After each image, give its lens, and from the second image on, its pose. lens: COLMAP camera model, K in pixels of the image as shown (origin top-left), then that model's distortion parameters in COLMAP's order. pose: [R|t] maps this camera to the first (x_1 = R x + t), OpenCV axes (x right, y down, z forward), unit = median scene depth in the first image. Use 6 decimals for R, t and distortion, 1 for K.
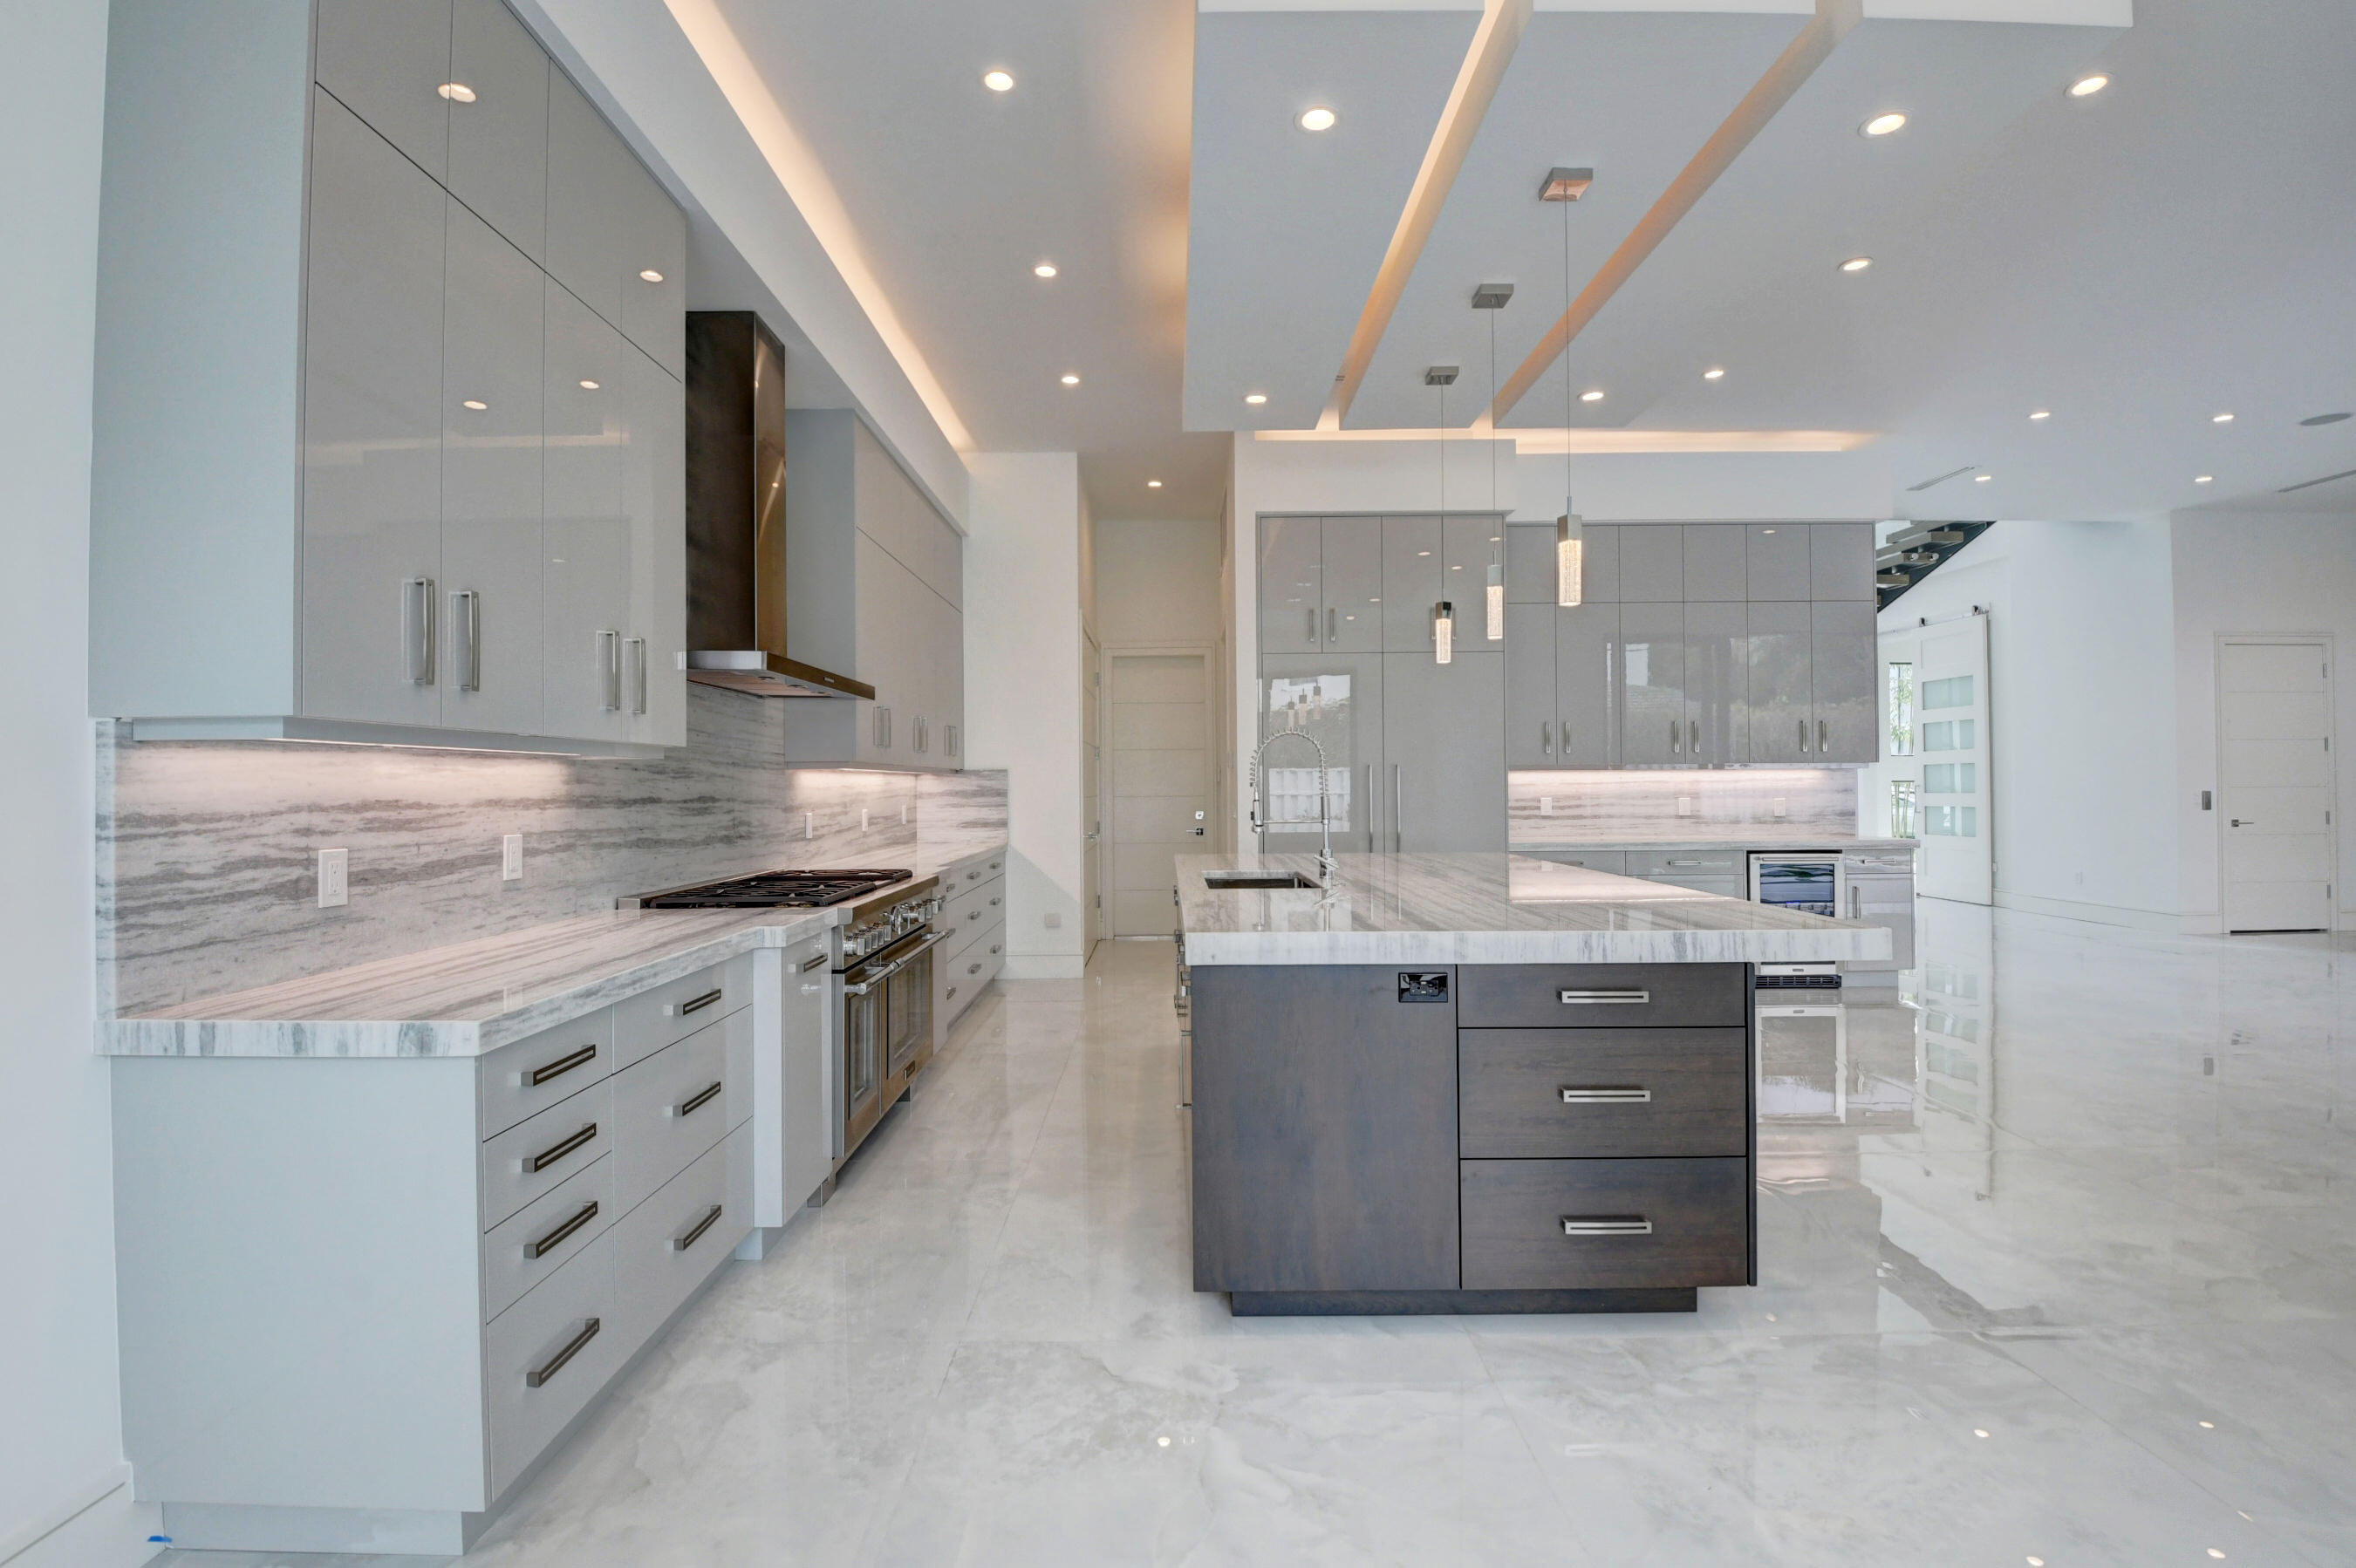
lens RADIAL K [[1041.0, 0, 1171.1], [0, 1041.0, 773.0], [0, 0, 1]] dist [0.020779, -0.027577]
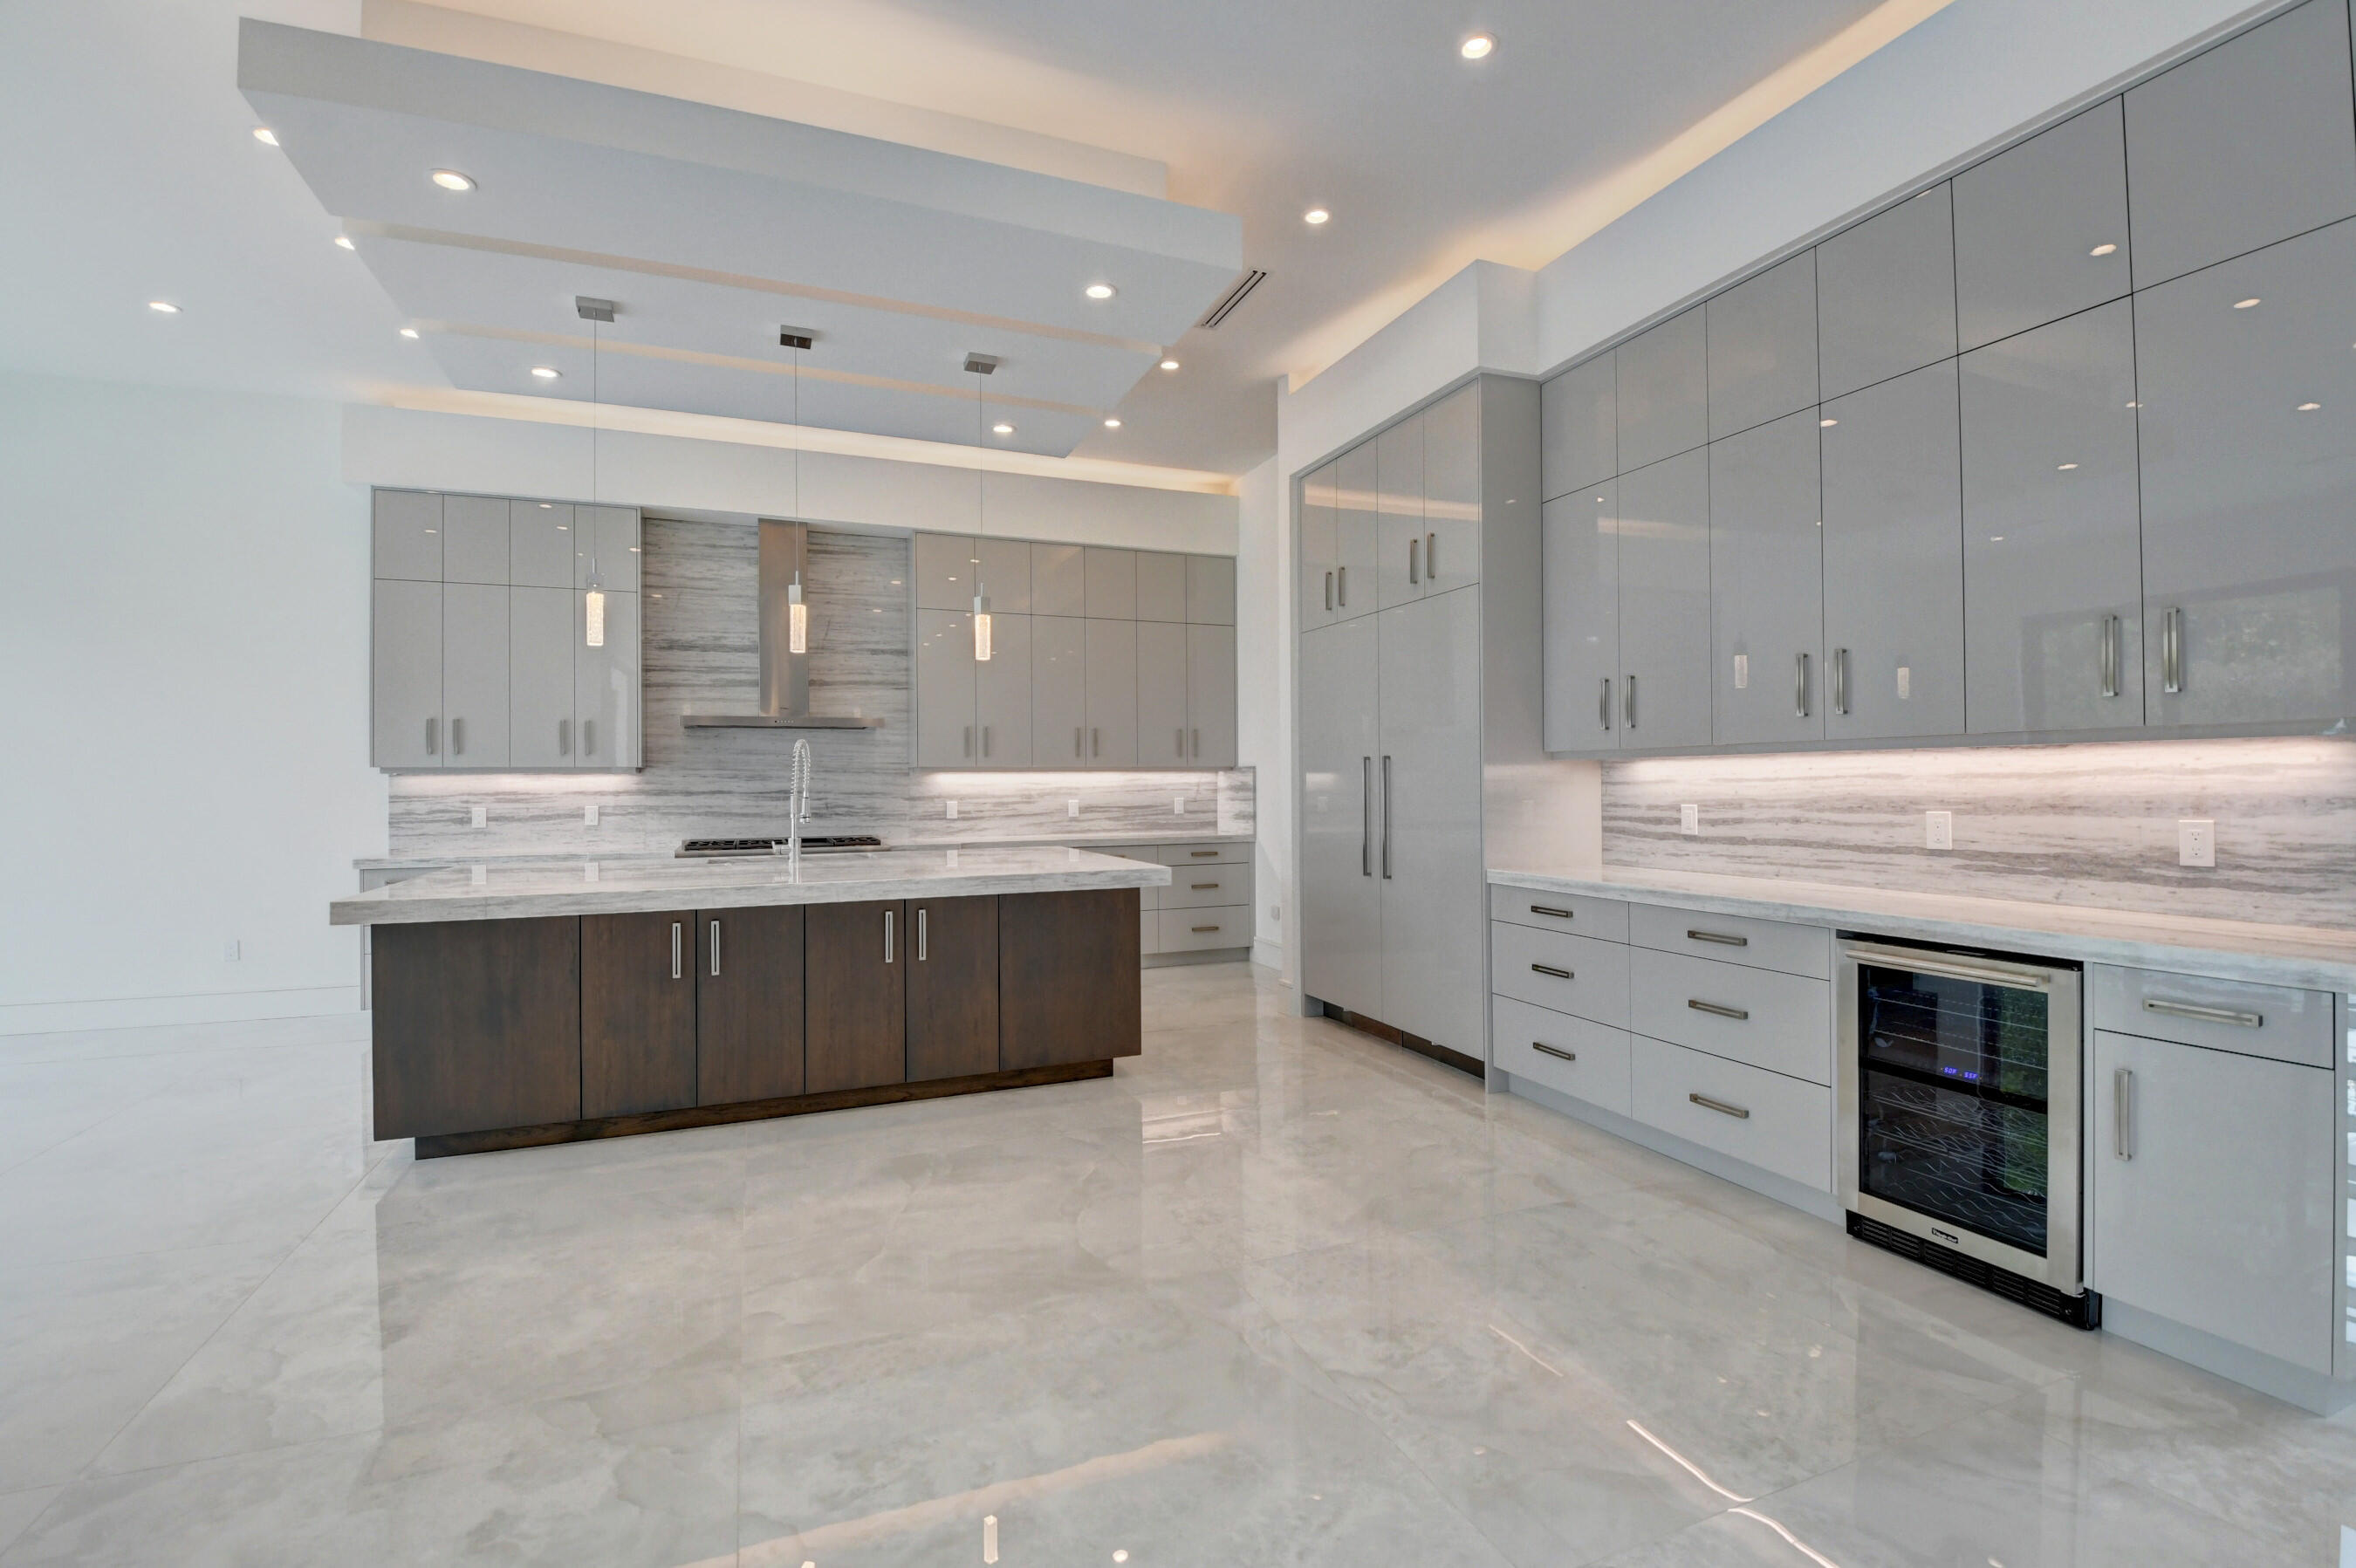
lens RADIAL K [[1041.1, 0, 1171.1], [0, 1041.1, 773.0], [0, 0, 1]] dist [0.020779, -0.027577]
pose [[0.374956, -0.004330, -0.927033, 1.145383], [0.016335, 0.999865, 0.001937, 0.000441], [0.926899, -0.015870, 0.374976, 0.742697]]
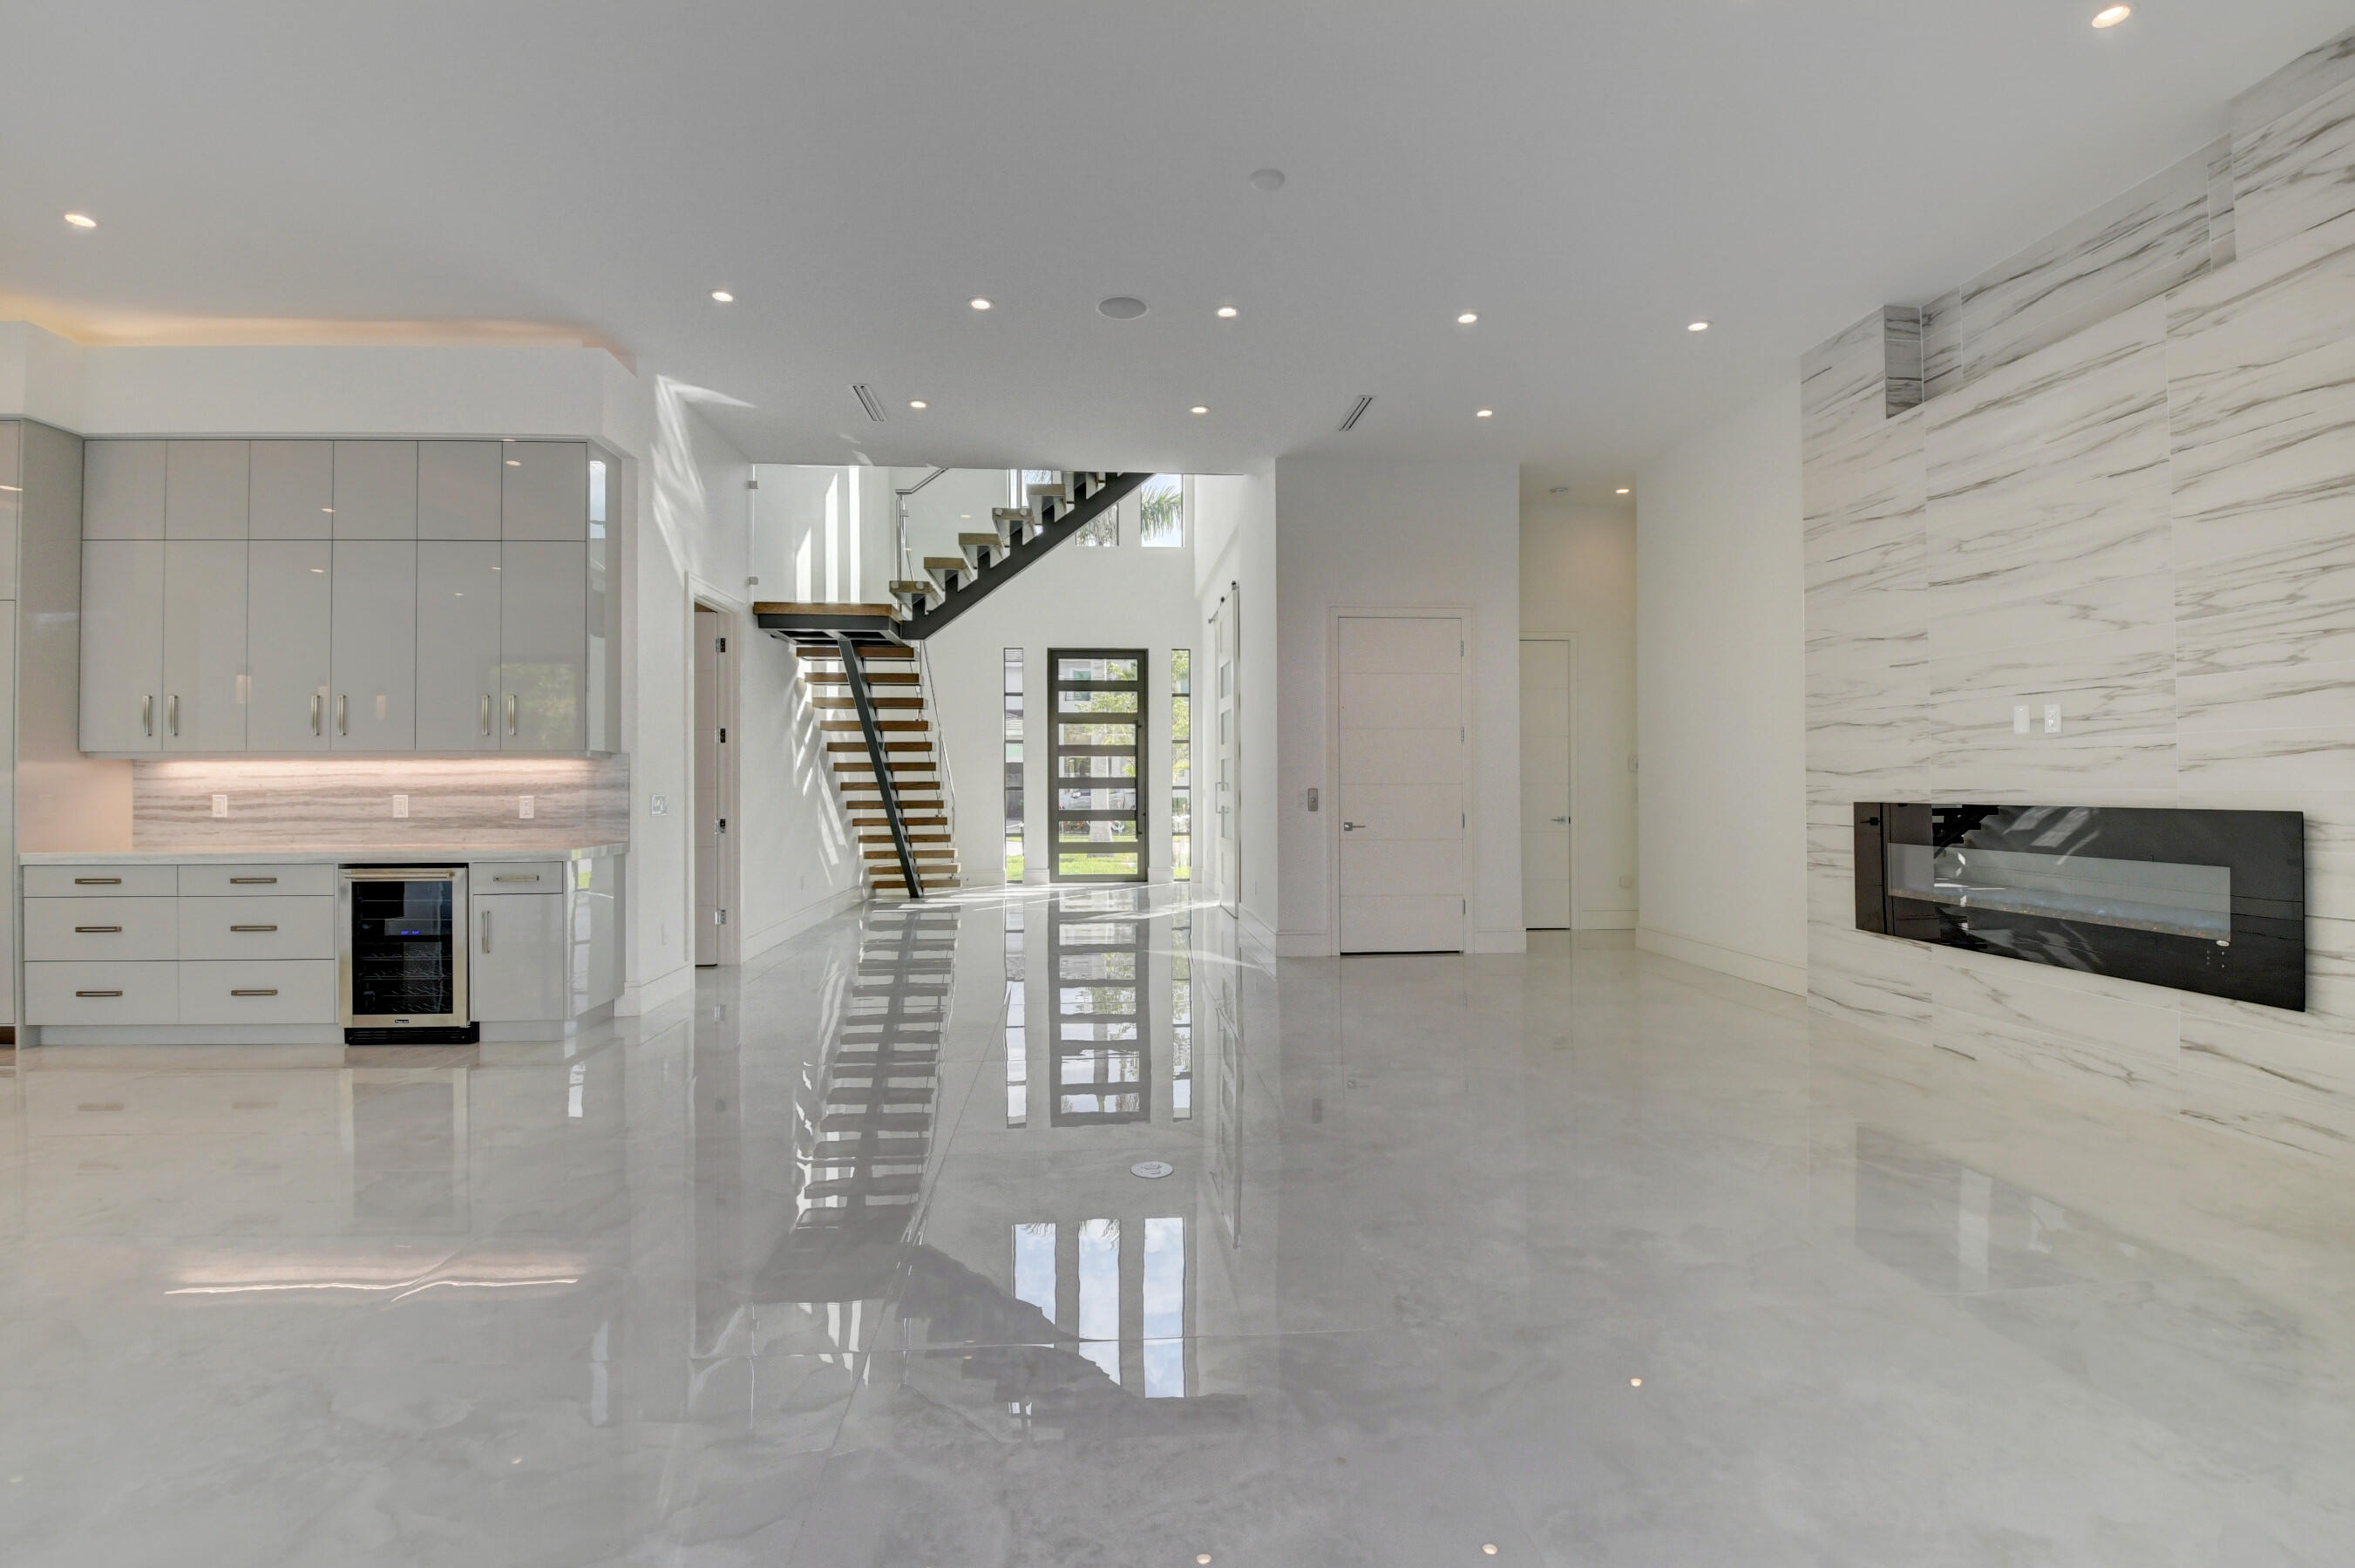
lens RADIAL K [[1072.2, 0, 1177.5], [0, 1072.2, 784.0], [0, 0, 1]] dist [-0.000694, -0.014461]
pose [[0.997557, 0.001470, 0.069841, 1.472568], [-0.002223, 0.999940, 0.010717, 0.007943], [-0.069821, -0.010846, 0.997501, 0.230115]]
